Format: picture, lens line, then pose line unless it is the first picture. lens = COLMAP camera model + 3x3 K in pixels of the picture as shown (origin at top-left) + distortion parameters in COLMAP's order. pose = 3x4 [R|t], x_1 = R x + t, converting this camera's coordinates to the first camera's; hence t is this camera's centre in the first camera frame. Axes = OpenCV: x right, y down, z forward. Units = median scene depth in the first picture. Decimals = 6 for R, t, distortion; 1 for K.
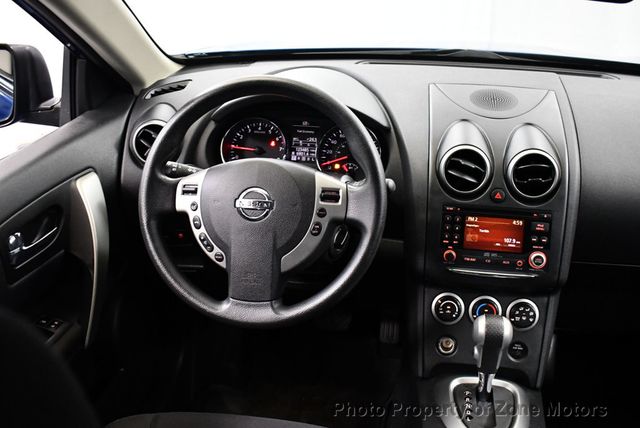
lens RADIAL K [[625.4, 0, 335.1], [0, 625.4, 214.9], [0, 0, 1]] dist [-0.101160, 0.000000]
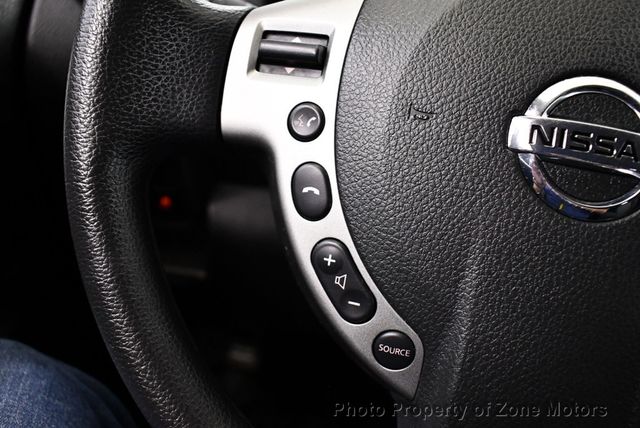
lens RADIAL K [[625.4, 0, 320.9], [0, 625.4, 211.6], [0, 0, 1]] dist [-0.101160, 0.000000]
pose [[0.988941, 0.121060, 0.085679, -0.237094], [-0.125422, 0.990967, 0.047484, 0.008238], [-0.079157, -0.057705, 0.995191, 0.761461]]
